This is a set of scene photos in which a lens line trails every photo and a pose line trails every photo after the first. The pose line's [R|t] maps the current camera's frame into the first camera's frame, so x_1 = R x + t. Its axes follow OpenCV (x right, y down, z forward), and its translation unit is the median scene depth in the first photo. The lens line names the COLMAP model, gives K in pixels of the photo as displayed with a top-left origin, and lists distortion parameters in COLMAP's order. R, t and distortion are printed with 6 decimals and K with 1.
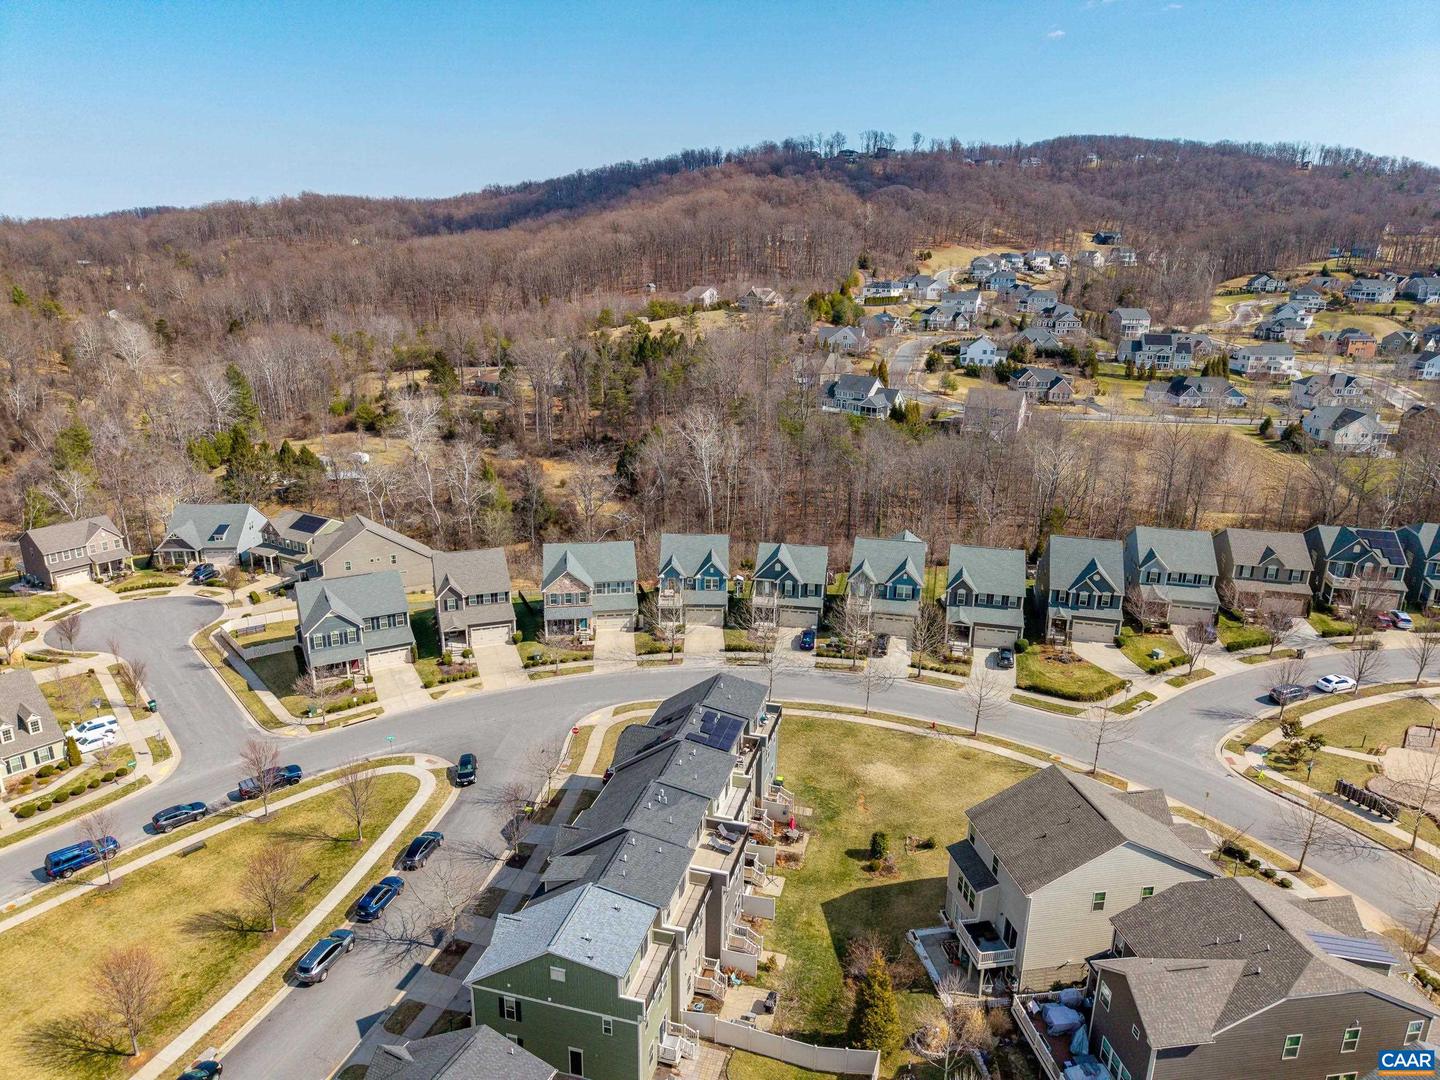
lens RADIAL K [[1085.7, 0, 732.2], [0, 1085.7, 514.7], [0, 0, 1]] dist [0.114624, -0.158811]
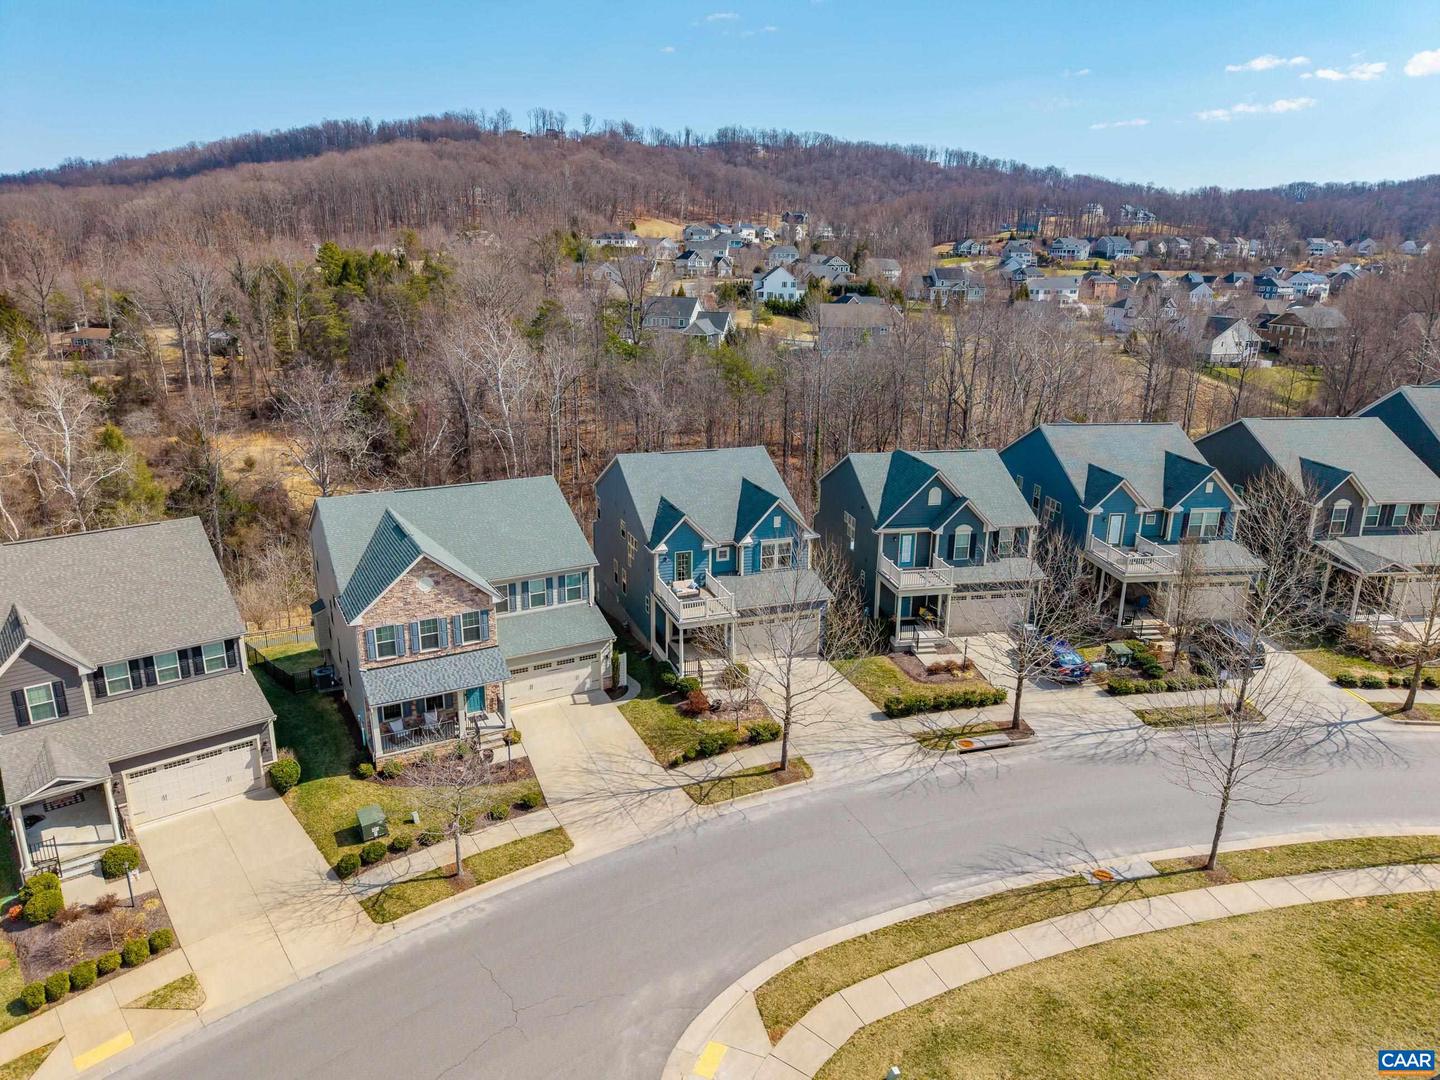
lens RADIAL K [[993.7, 0, 720.0], [0, 993.7, 540.0], [0, 0, 1]] dist [0.022317, -0.024177]
pose [[0.940575, -0.099329, 0.324733, -0.162348], [0.098555, 0.994953, 0.018877, 0.049698], [-0.324969, 0.014249, 0.945617, 0.665805]]
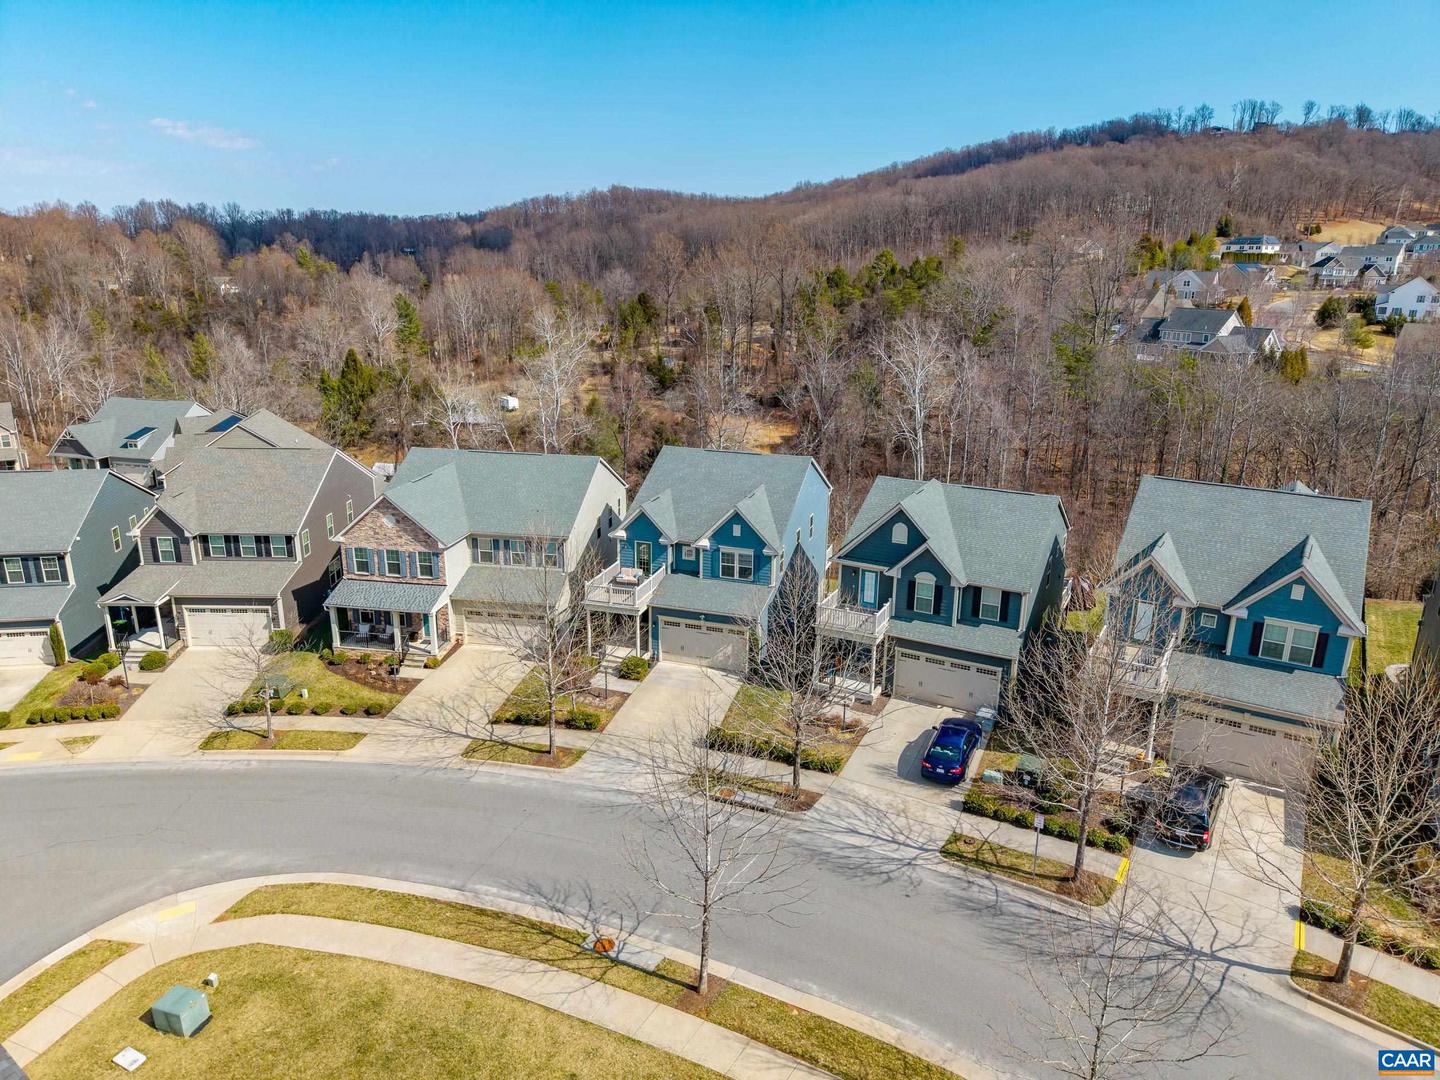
lens RADIAL K [[998.7, 0, 720.0], [0, 998.7, 540.0], [0, 0, 1]] dist [0.003794, 0.001895]
pose [[0.942833, 0.086888, -0.321738, 0.092759], [-0.089320, 0.995977, 0.007224, 0.053505], [0.321072, 0.021926, 0.946801, 0.667243]]
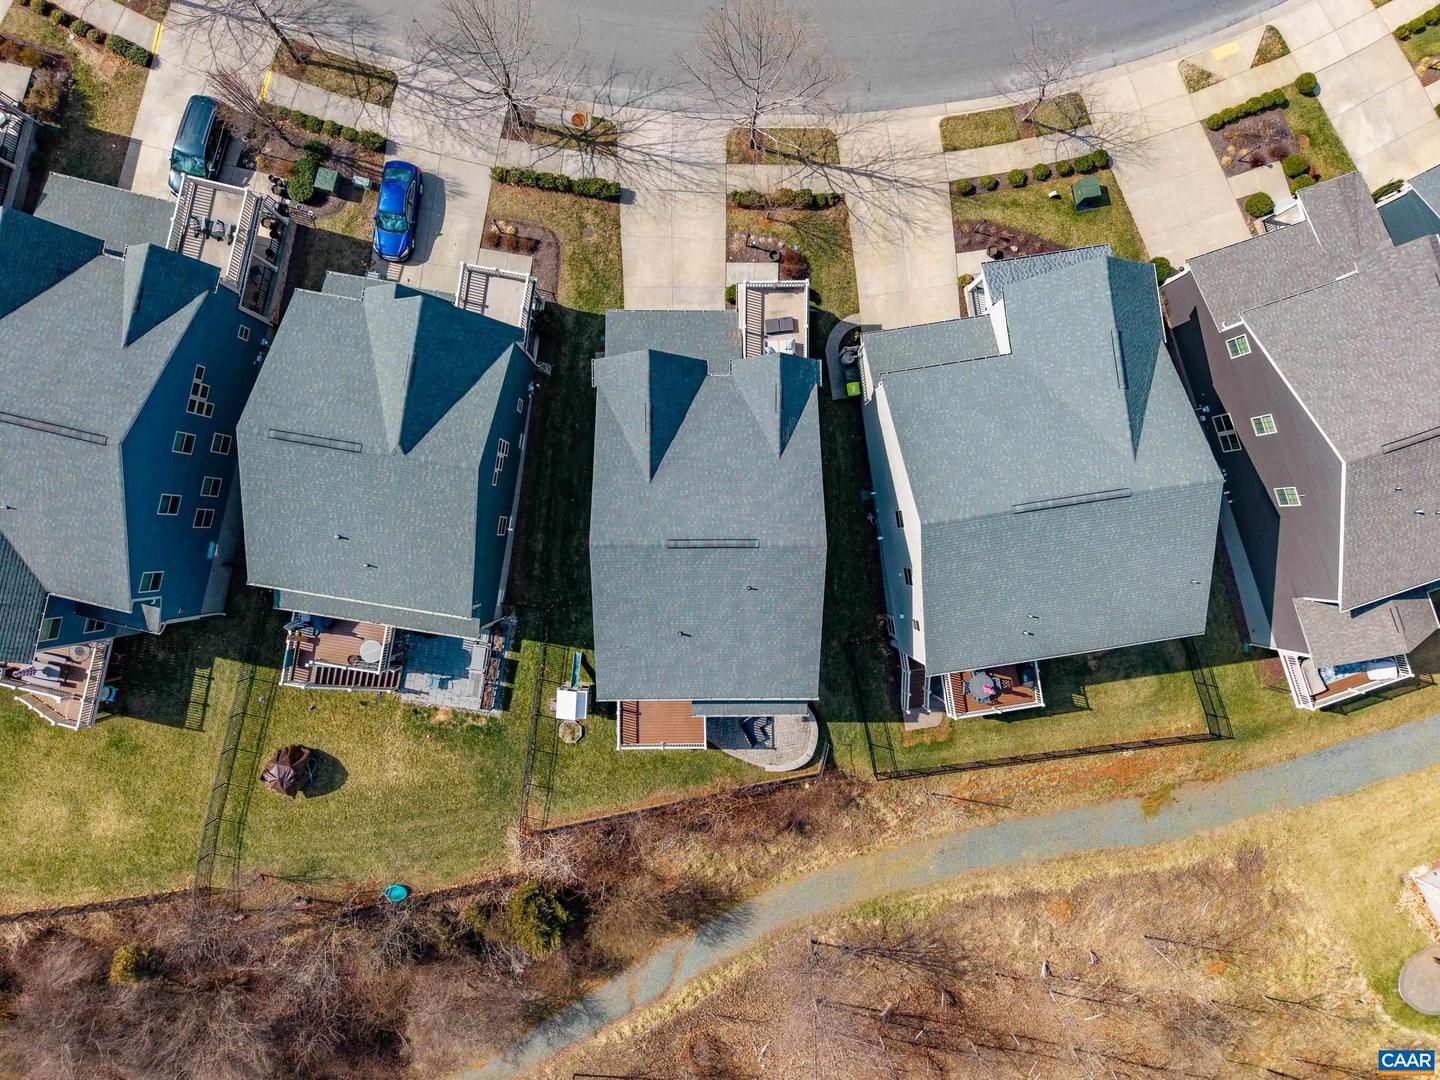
lens RADIAL K [[993.7, 0, 720.0], [0, 993.7, 540.0], [0, 0, 1]] dist [0.022317, -0.024177]
pose [[-0.998912, -0.007825, -0.045979, -0.026003], [-0.041864, -0.284153, 0.957865, -0.245781], [-0.020560, 0.958747, 0.283516, 0.981791]]
